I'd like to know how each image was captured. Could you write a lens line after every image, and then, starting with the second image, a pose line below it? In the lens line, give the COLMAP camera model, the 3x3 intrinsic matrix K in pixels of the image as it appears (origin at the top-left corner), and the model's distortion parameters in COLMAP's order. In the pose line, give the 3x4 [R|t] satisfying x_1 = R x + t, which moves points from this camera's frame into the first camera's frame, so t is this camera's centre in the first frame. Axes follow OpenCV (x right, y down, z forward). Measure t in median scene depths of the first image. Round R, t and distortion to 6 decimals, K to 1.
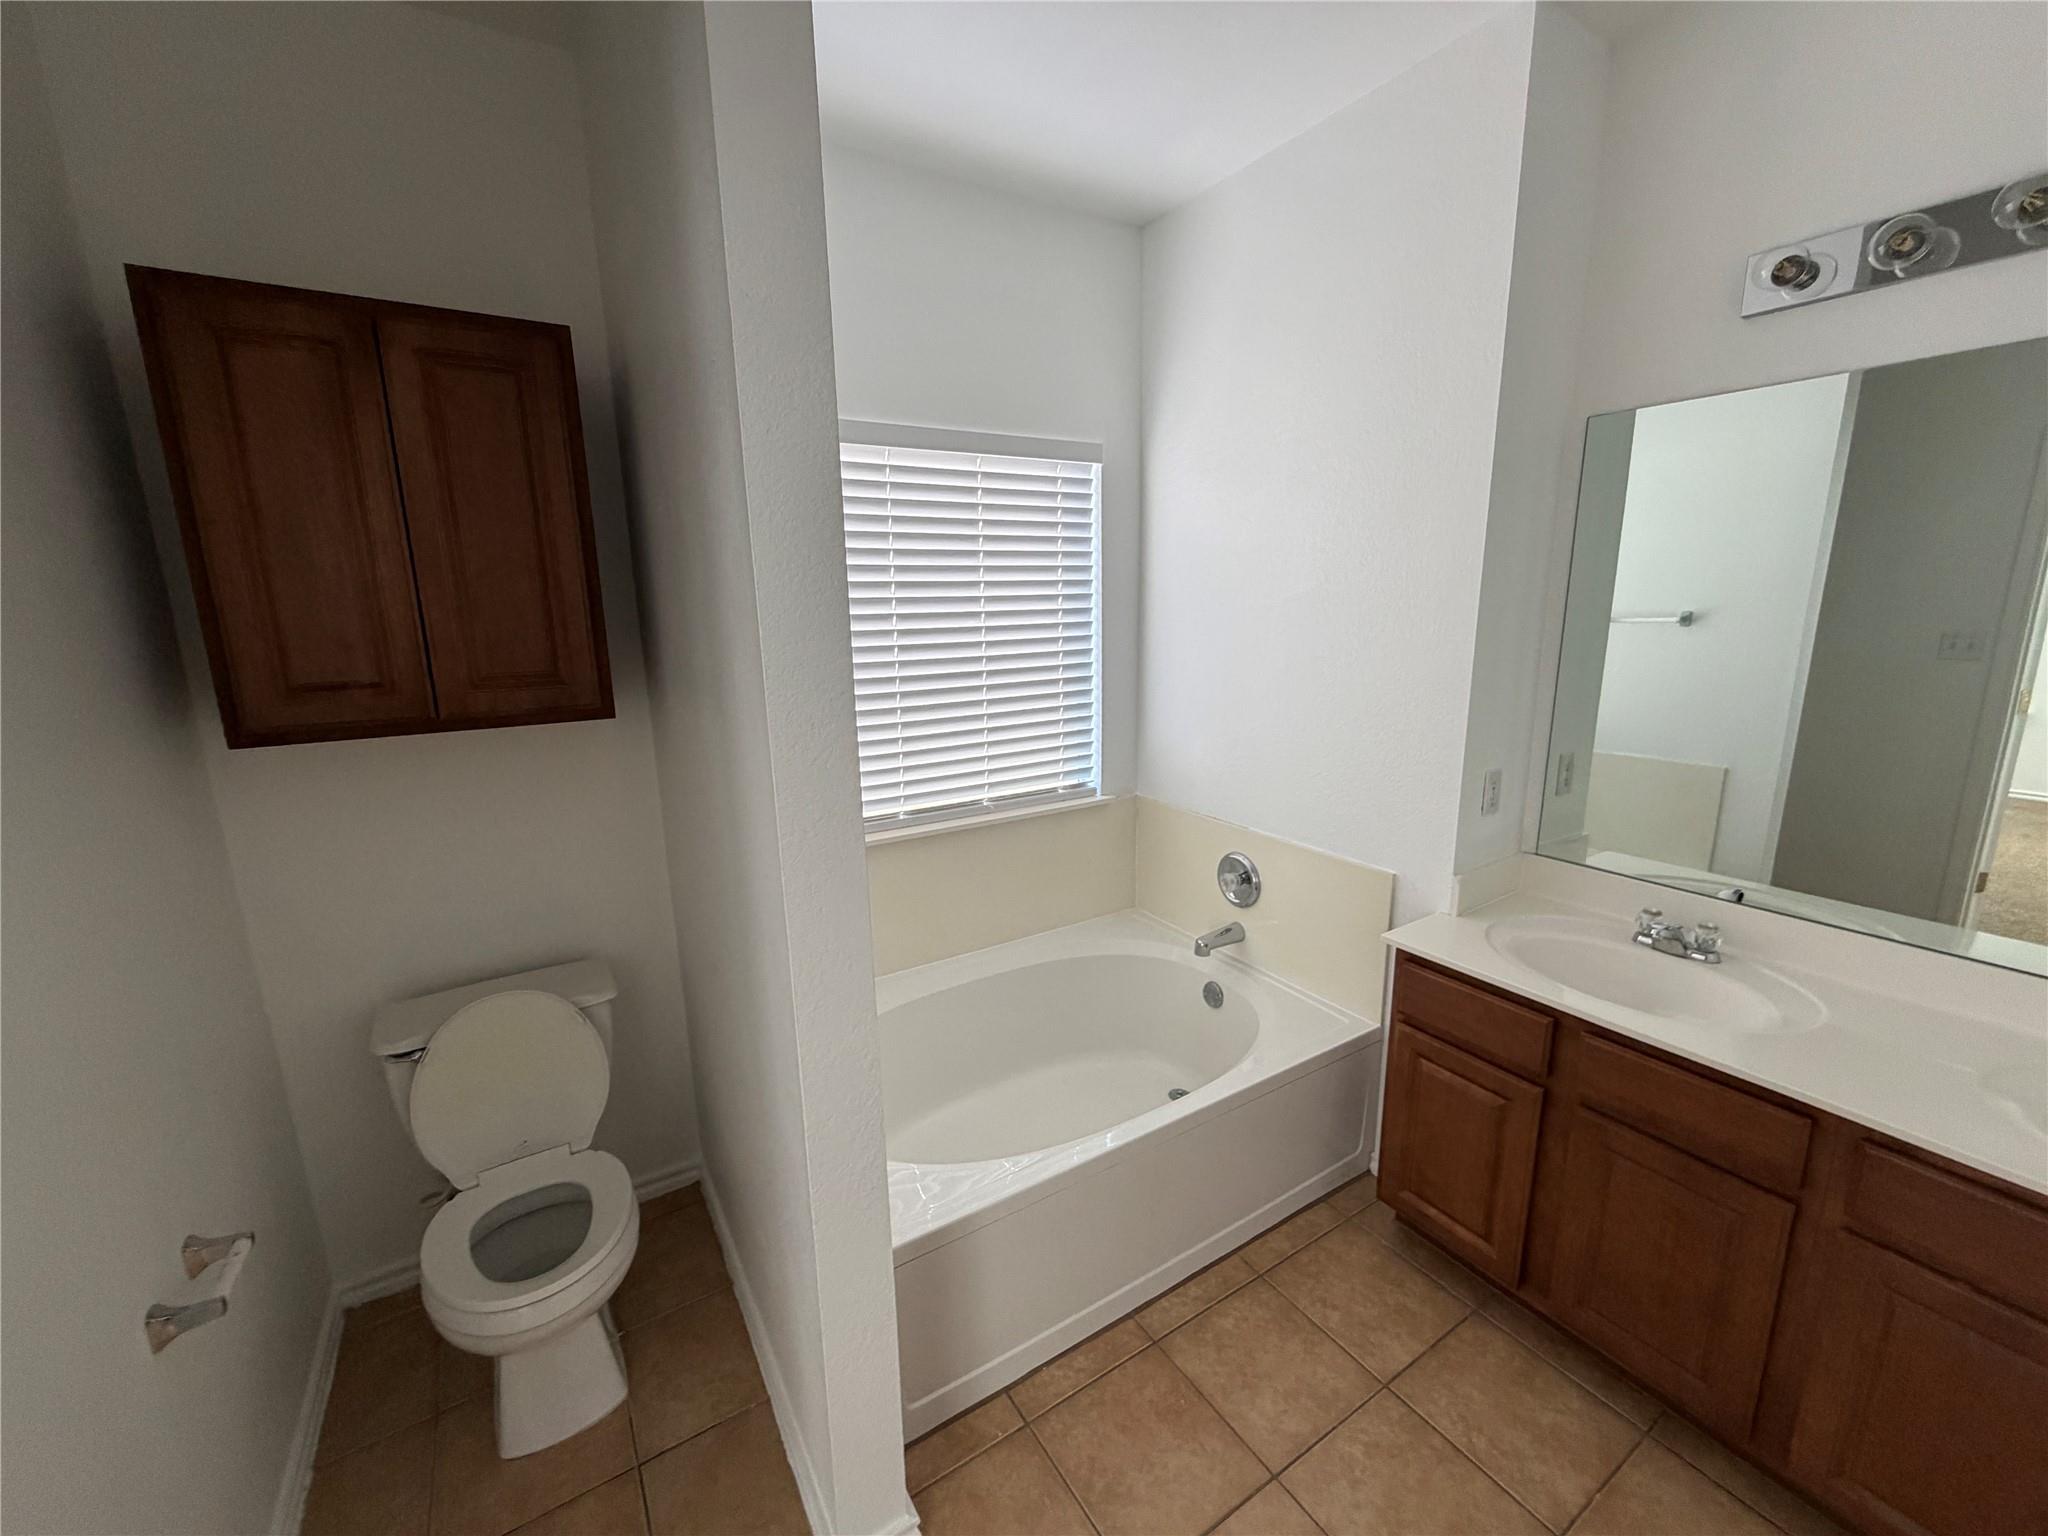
lens RADIAL K [[821.0, 0, 1024.0], [0, 821.0, 768.0], [0, 0, 1]] dist [-0.000260, -0.000235]
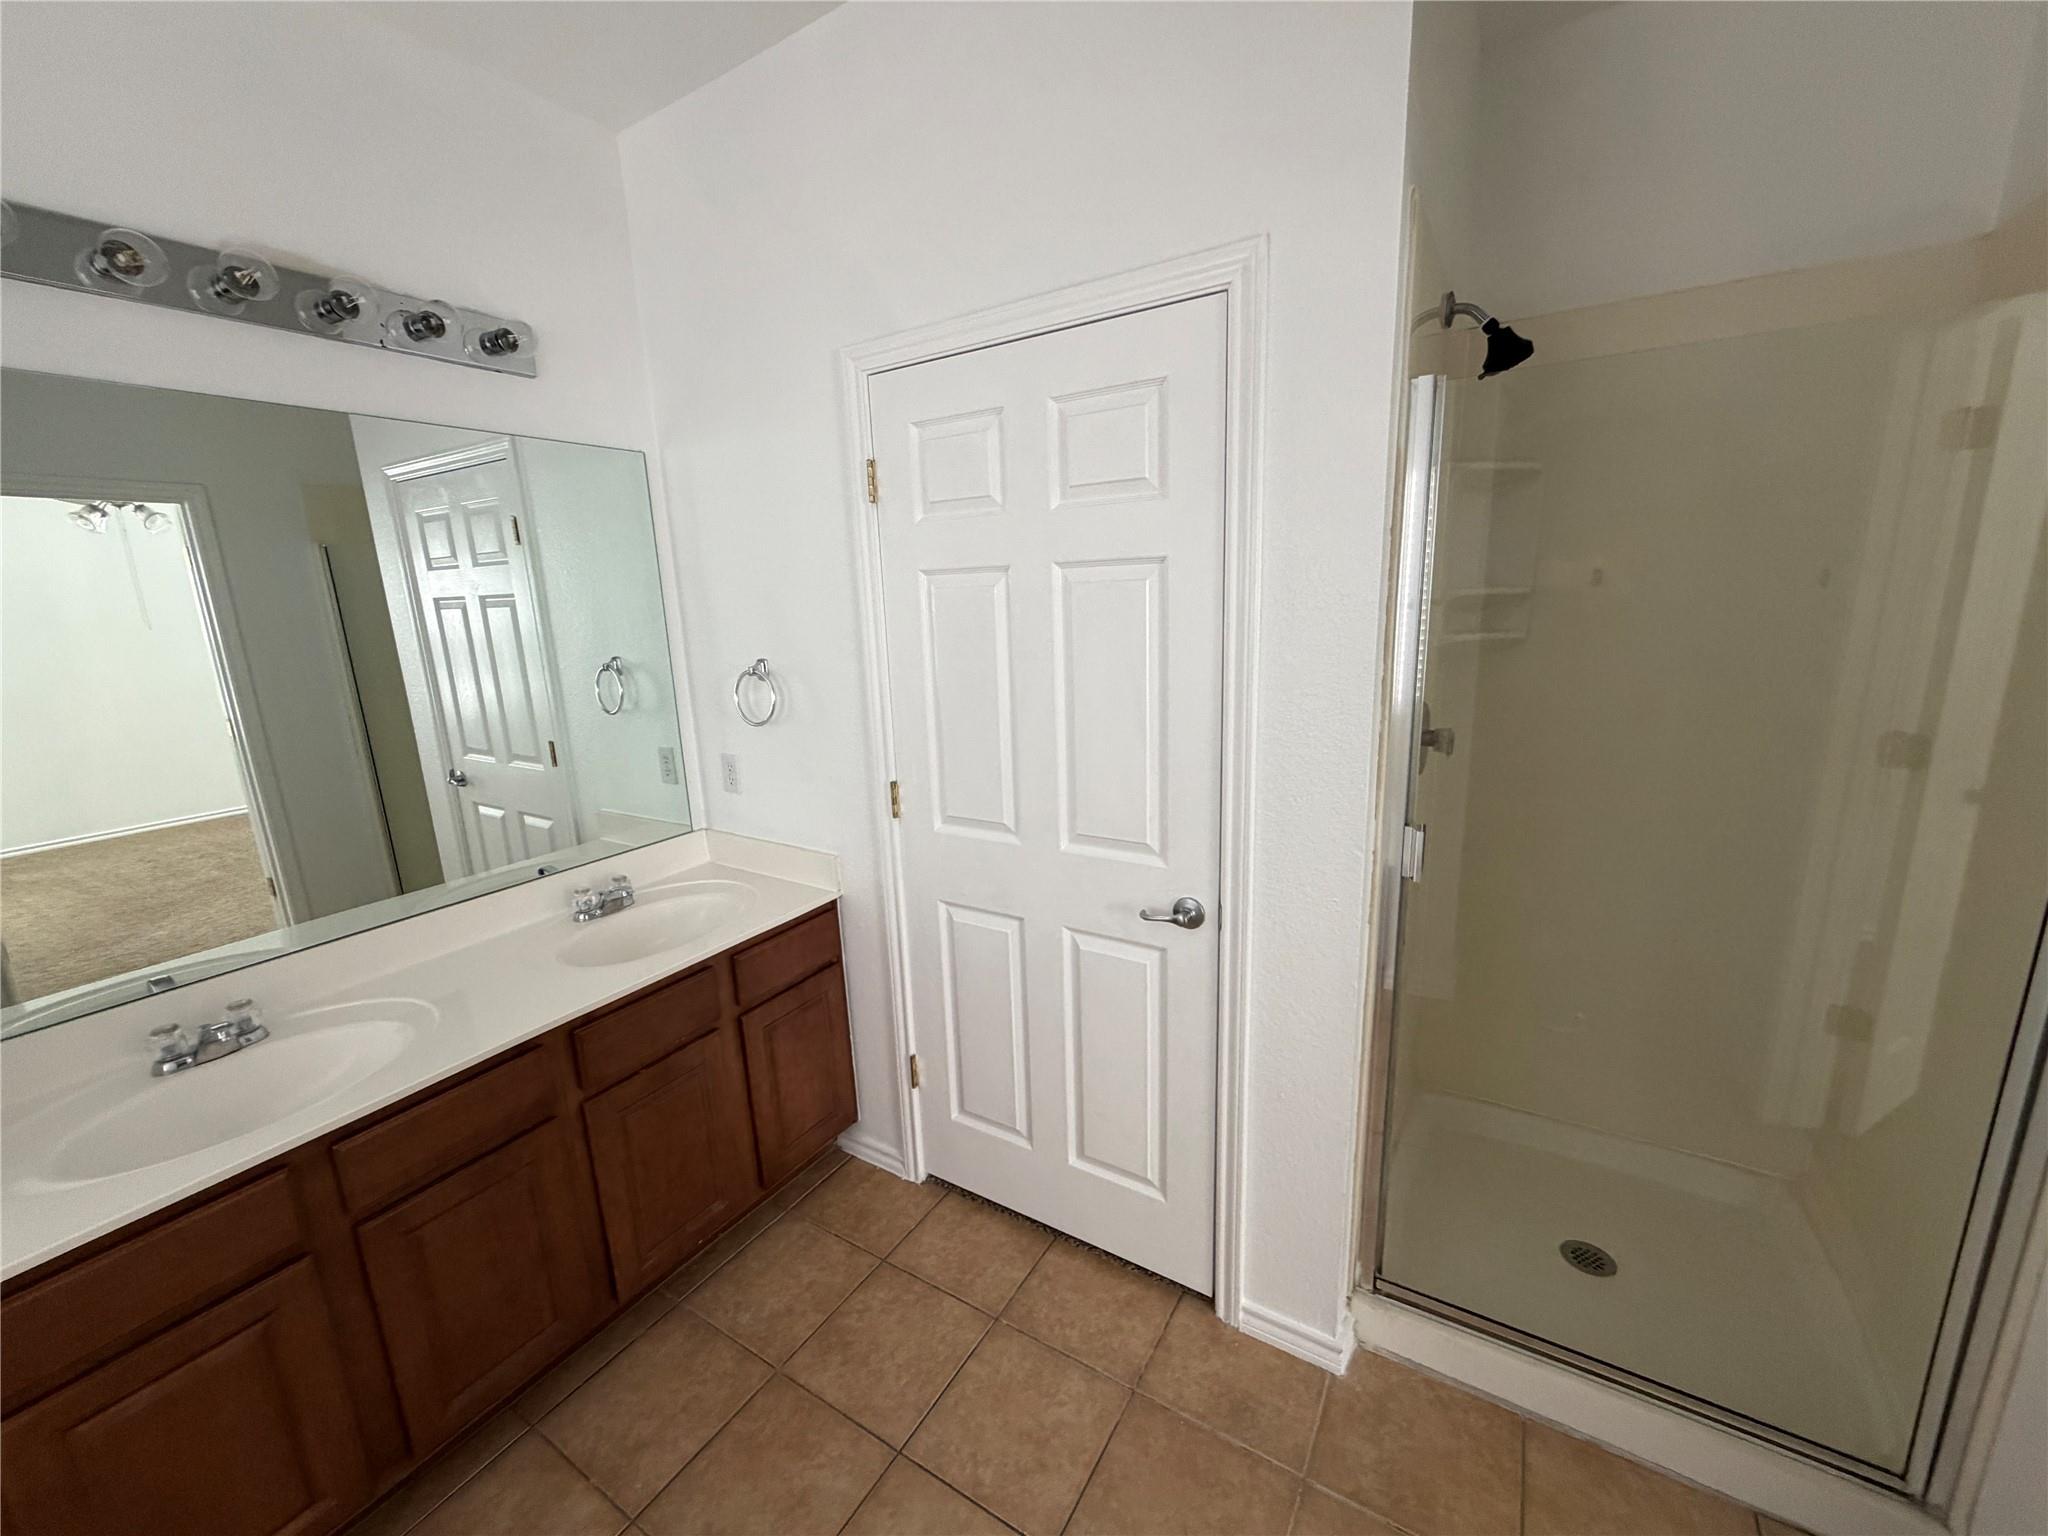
lens RADIAL K [[821.0, 0, 1024.0], [0, 821.0, 768.0], [0, 0, 1]] dist [-0.000260, -0.000235]
pose [[-0.431500, -0.158612, 0.888060, -0.275747], [0.238170, 0.929463, 0.281732, -0.093466], [-0.870105, 0.333077, -0.363287, 0.547443]]
